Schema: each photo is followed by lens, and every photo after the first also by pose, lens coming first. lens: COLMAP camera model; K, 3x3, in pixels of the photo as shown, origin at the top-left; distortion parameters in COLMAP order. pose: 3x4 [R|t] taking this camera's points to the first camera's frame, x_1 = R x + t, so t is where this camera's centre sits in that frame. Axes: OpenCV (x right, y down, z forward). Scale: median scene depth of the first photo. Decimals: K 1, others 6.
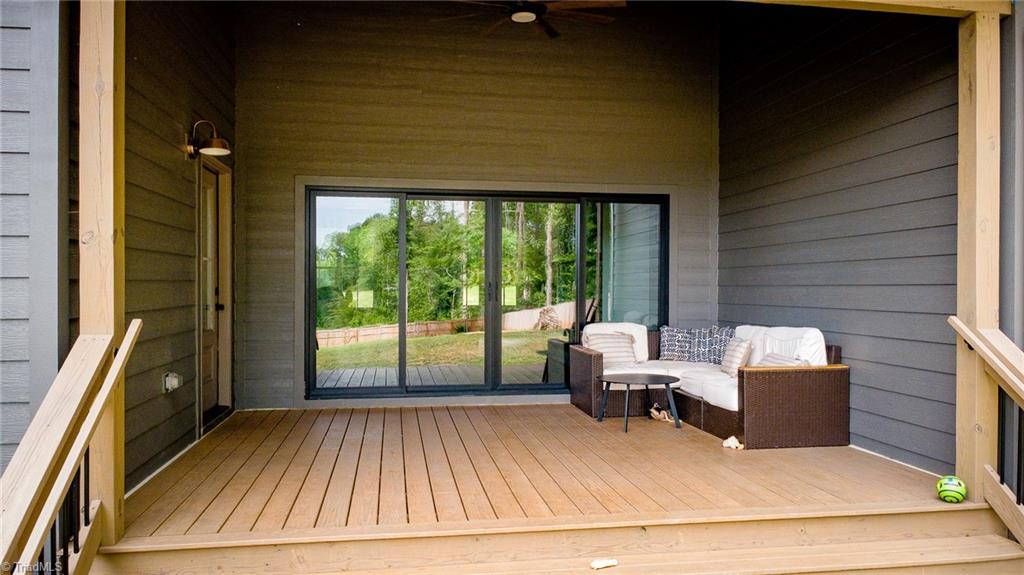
lens RADIAL K [[717.3, 0, 512.0], [0, 717.3, 287.5], [0, 0, 1]] dist [0.001092, -0.002394]
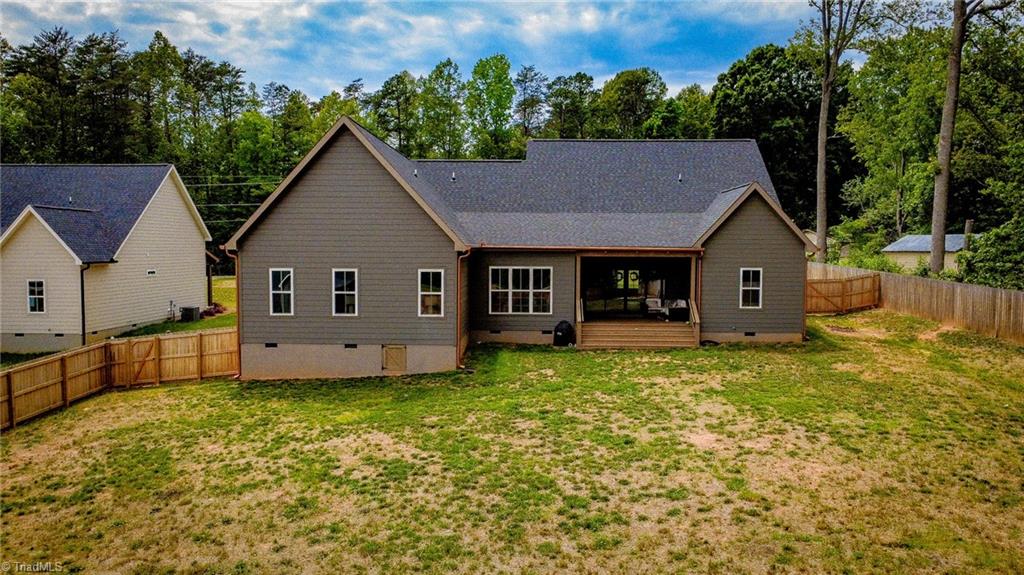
lens RADIAL K [[746.3, 0, 530.2], [0, 746.3, 287.3], [0, 0, 1]] dist [0.005878, -0.001013]
pose [[0.985037, 0.011221, -0.171979, 0.194294], [-0.002230, 0.998625, 0.052379, -0.267949], [0.172330, -0.051212, 0.983707, -3.785491]]
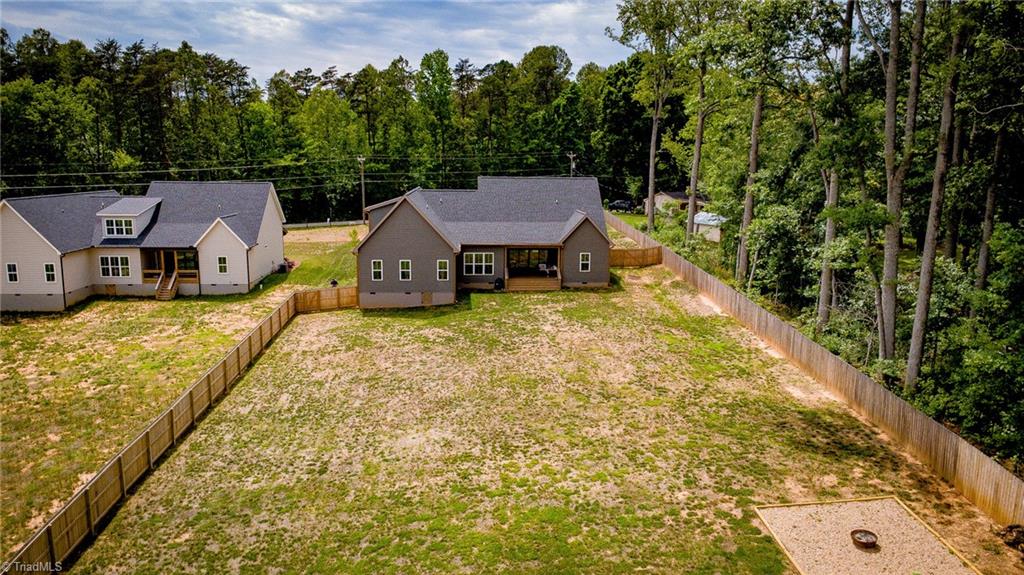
lens RADIAL K [[717.3, 0, 512.0], [0, 717.3, 287.5], [0, 0, 1]] dist [0.001092, -0.002394]
pose [[0.995515, 0.018668, -0.092744, 0.628871], [-0.002552, 0.985280, 0.170929, -1.245297], [0.094570, -0.169925, 0.980909, -8.211930]]
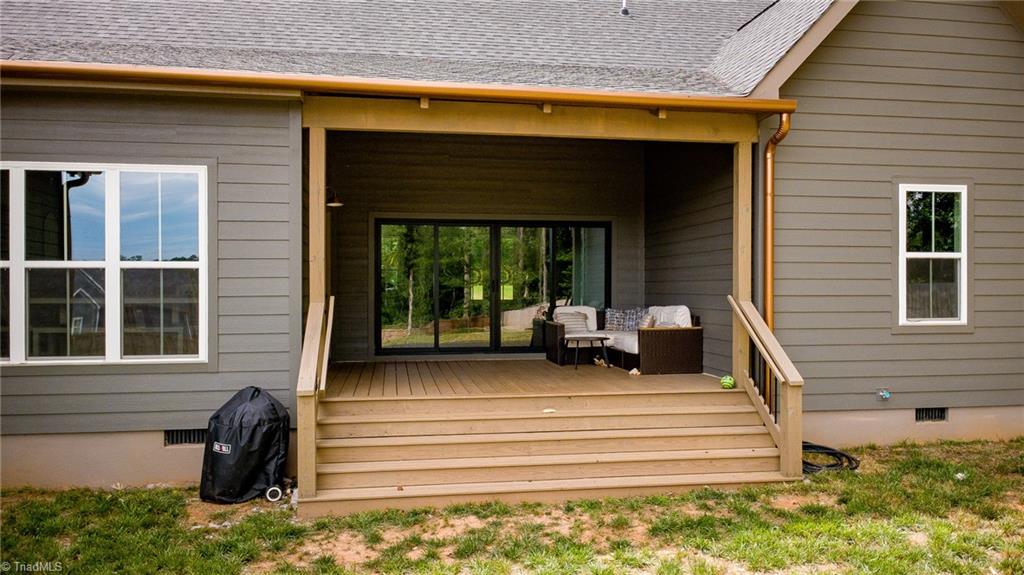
lens RADIAL K [[717.3, 0, 512.0], [0, 717.3, 287.5], [0, 0, 1]] dist [0.001092, -0.002394]
pose [[0.999991, -0.004164, 0.000443, 0.009260], [0.004164, 0.999991, 0.000476, 0.008720], [-0.000445, -0.000474, 1.000000, -0.560088]]
